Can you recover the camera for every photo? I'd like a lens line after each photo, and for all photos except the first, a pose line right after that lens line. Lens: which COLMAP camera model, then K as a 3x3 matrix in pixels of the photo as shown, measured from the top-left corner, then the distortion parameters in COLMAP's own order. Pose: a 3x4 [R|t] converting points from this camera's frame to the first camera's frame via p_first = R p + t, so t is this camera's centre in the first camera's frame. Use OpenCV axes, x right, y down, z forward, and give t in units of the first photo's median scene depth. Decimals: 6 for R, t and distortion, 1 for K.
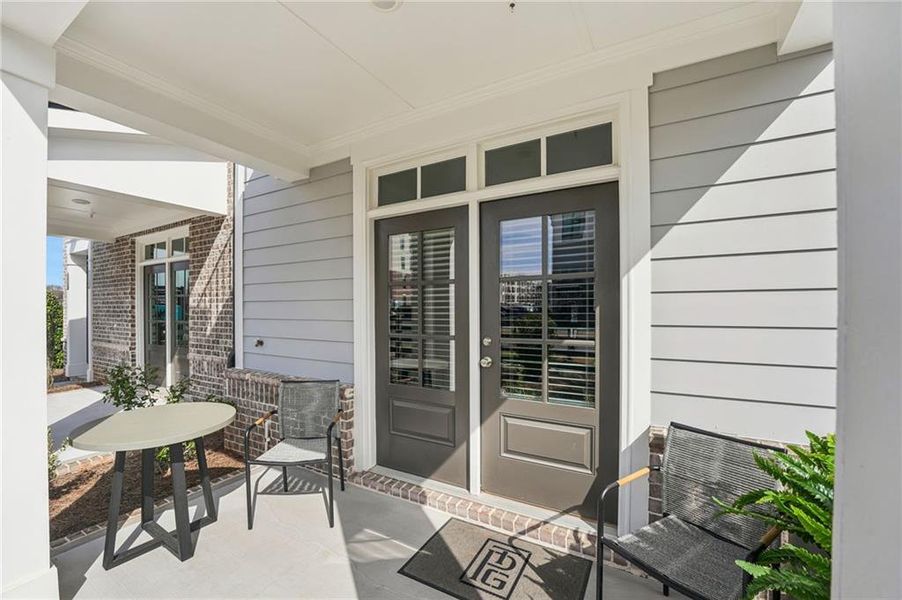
lens RADIAL K [[376.8, 0, 447.9], [0, 376.8, 314.0], [0, 0, 1]] dist [-0.018020, 0.000228]
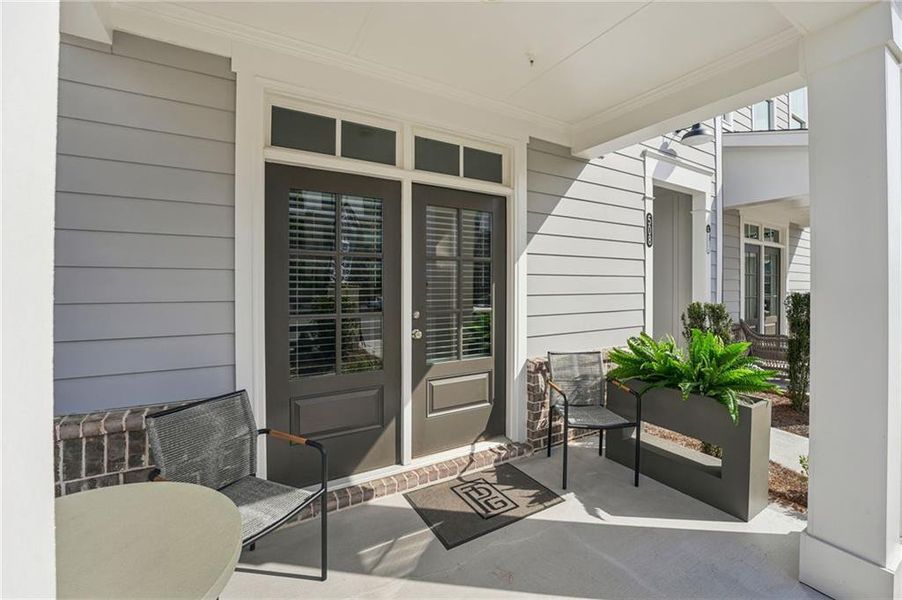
lens RADIAL K [[368.7, 0, 445.9], [0, 368.7, 295.8], [0, 0, 1]] dist [-0.021013, 0.000349]
pose [[0.499566, -0.015634, 0.866135, -0.853897], [0.017013, 0.999821, 0.008234, 0.012871], [-0.866109, 0.010622, 0.499743, 0.459976]]
